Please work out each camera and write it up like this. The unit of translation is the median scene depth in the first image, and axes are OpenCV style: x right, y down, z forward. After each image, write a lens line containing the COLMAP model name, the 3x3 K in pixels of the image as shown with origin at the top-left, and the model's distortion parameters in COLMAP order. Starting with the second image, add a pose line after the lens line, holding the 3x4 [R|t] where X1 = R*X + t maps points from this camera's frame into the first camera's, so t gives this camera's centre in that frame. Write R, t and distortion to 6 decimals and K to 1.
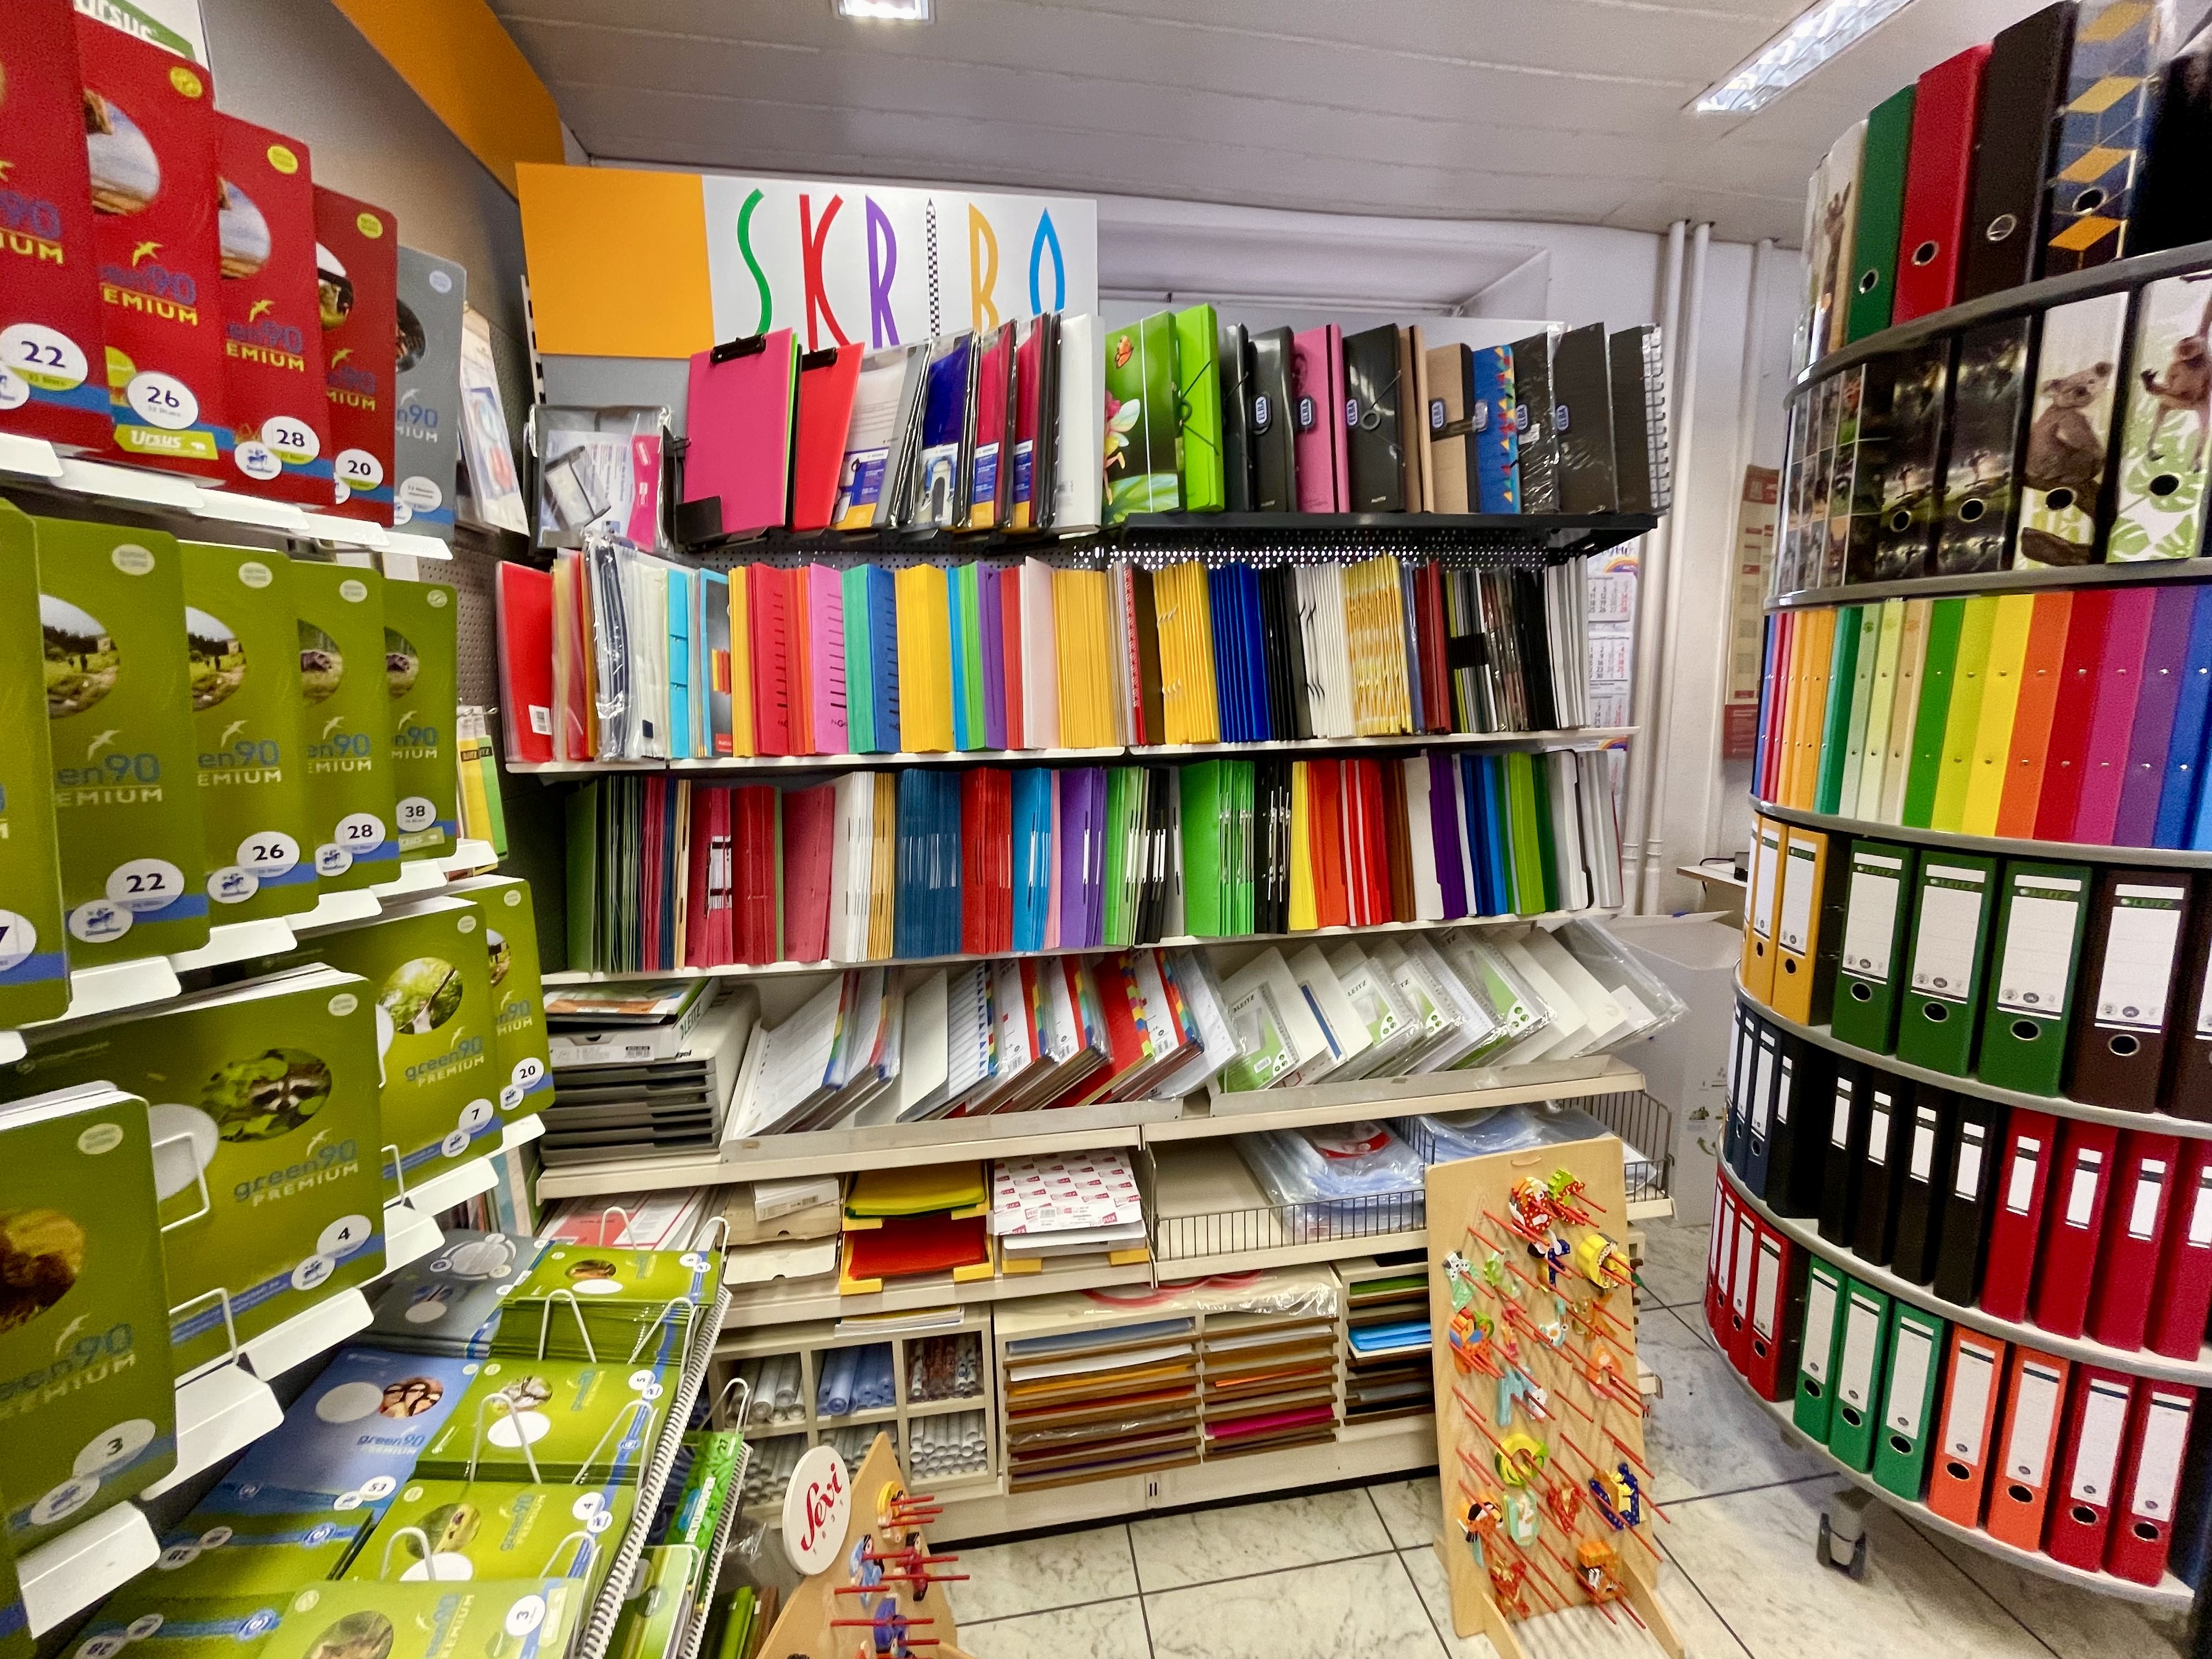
lens RADIAL K [[898.2, 0, 1107.9], [0, 898.2, 812.7], [0, 0, 1]] dist [-0.000895, 0.000439]
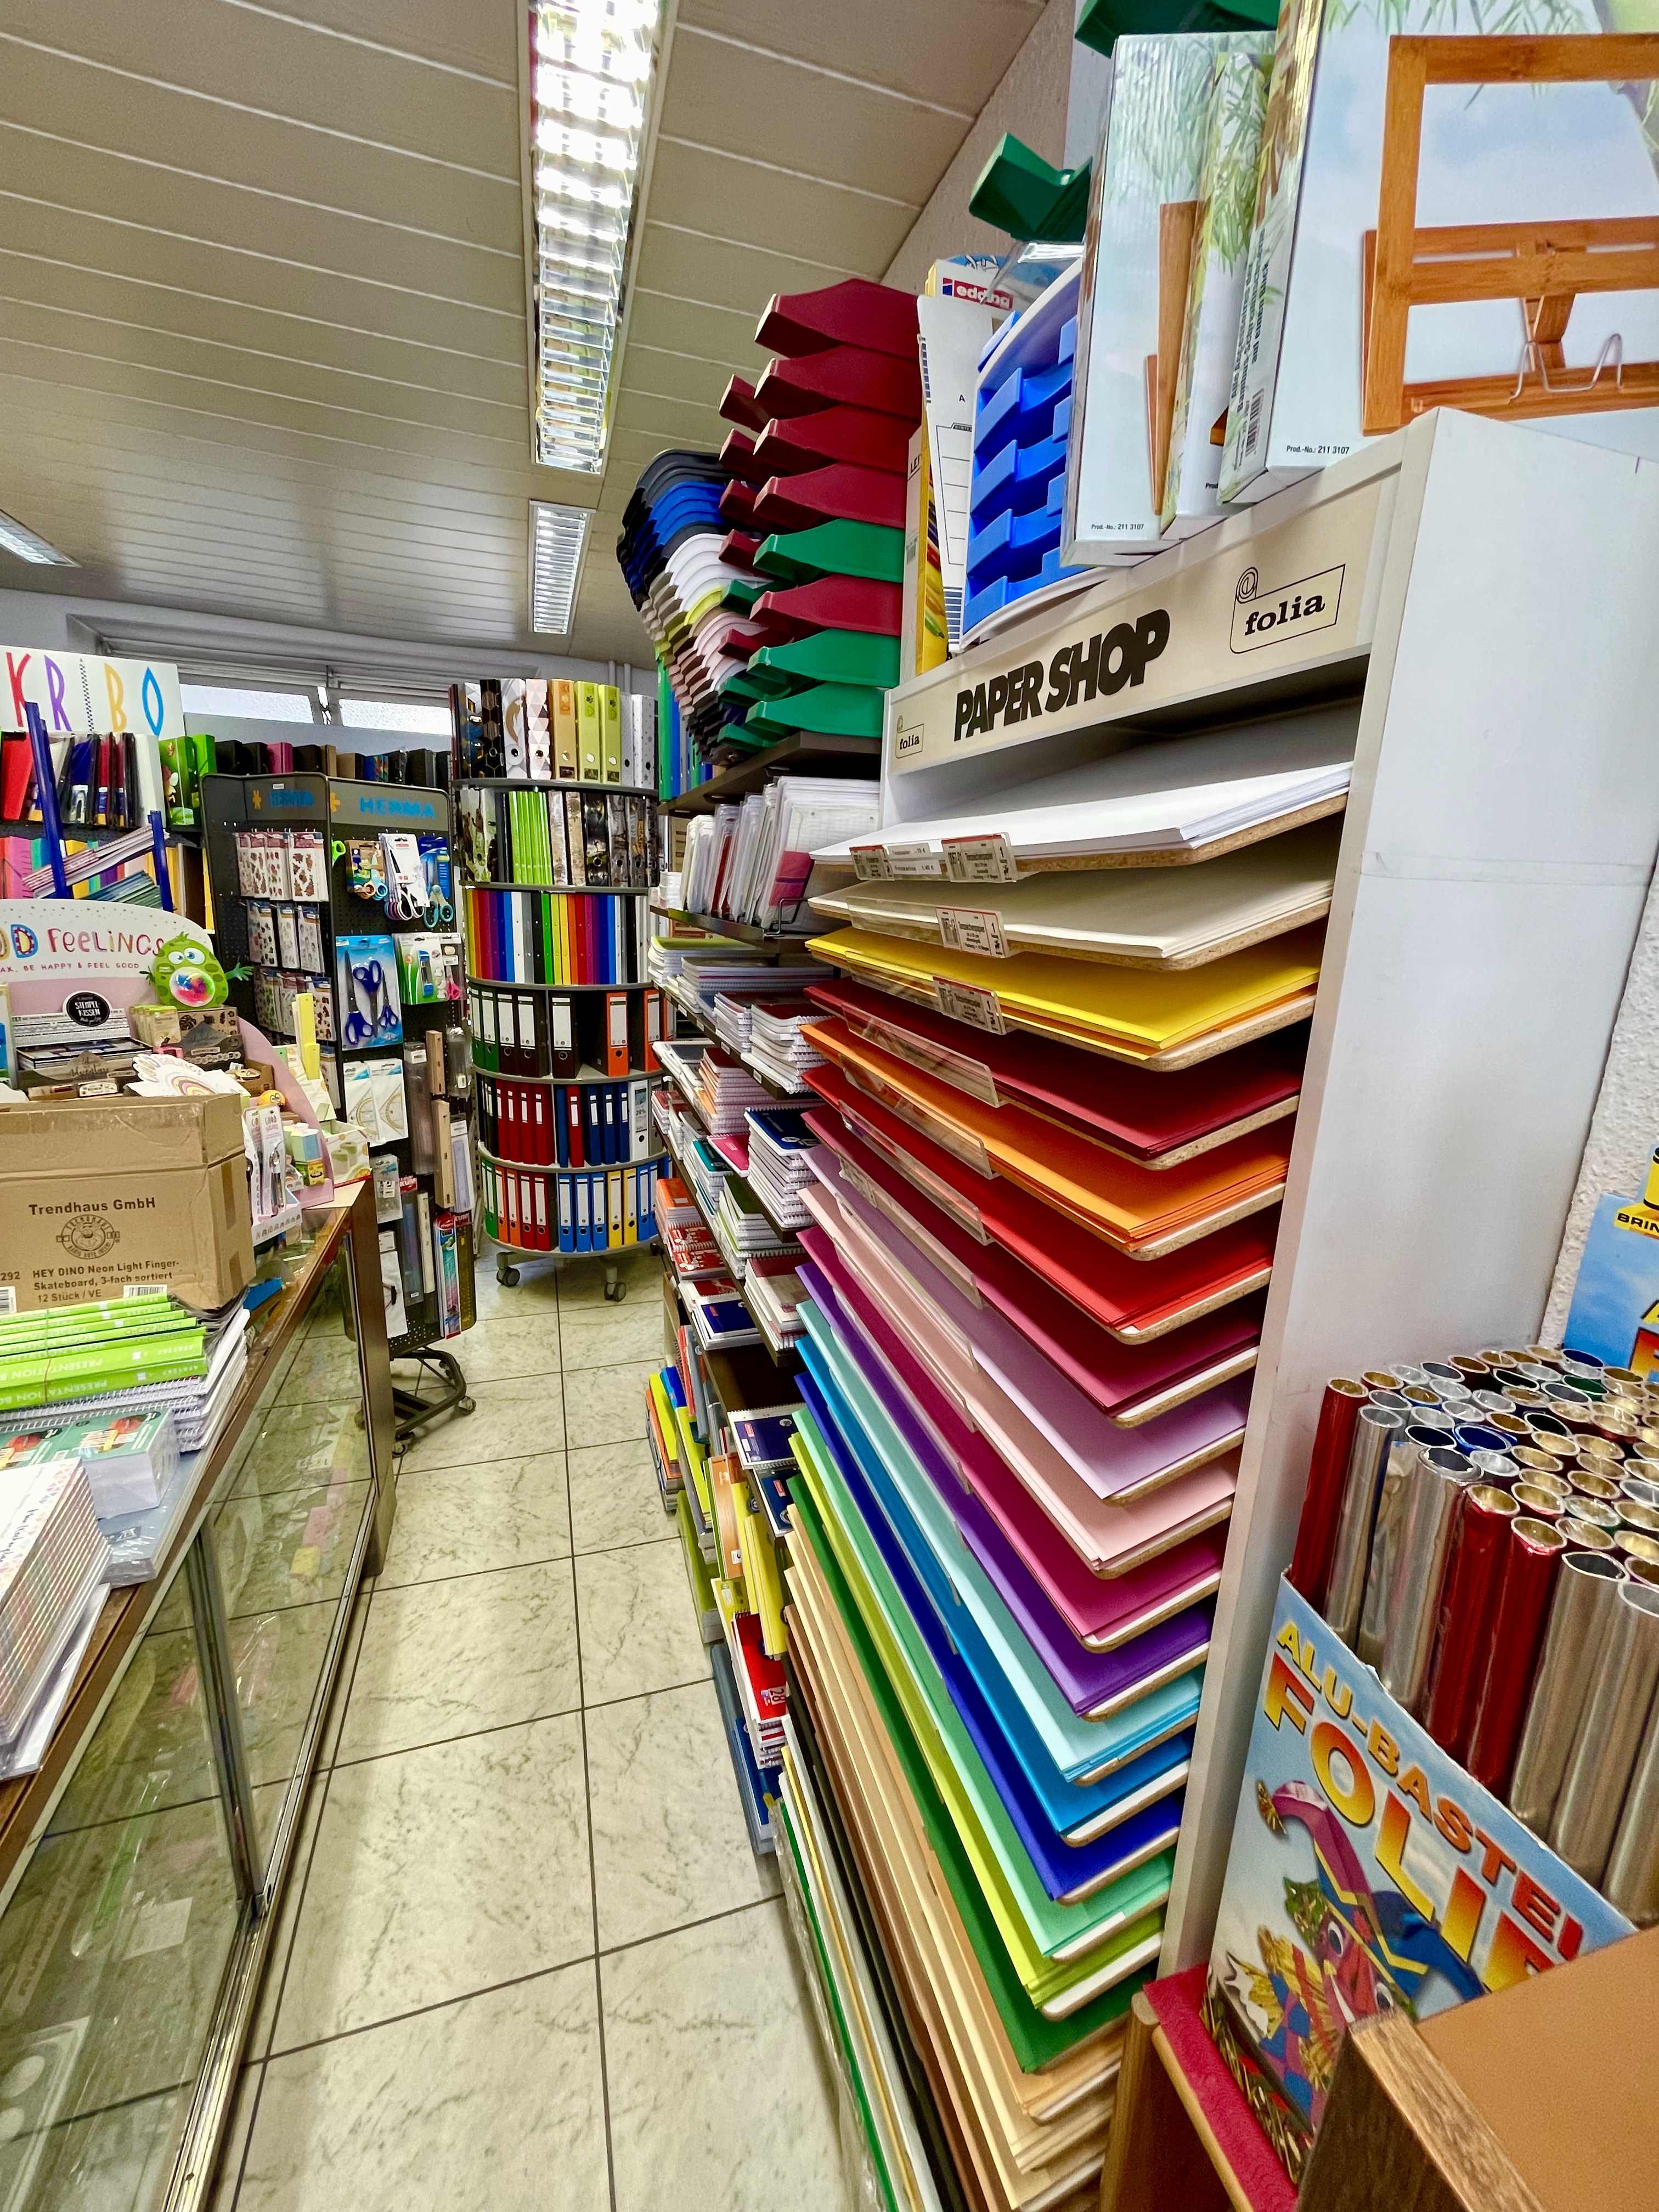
lens RADIAL K [[898.2, 0, 841.5], [0, 898.2, 1099.3], [0, 0, 1]] dist [-0.000895, 0.000439]
pose [[0.985406, 0.018691, 0.169189, 1.205645], [-0.031087, 0.996998, 0.070918, 0.124436], [-0.167356, -0.075143, 0.983029, -1.407465]]
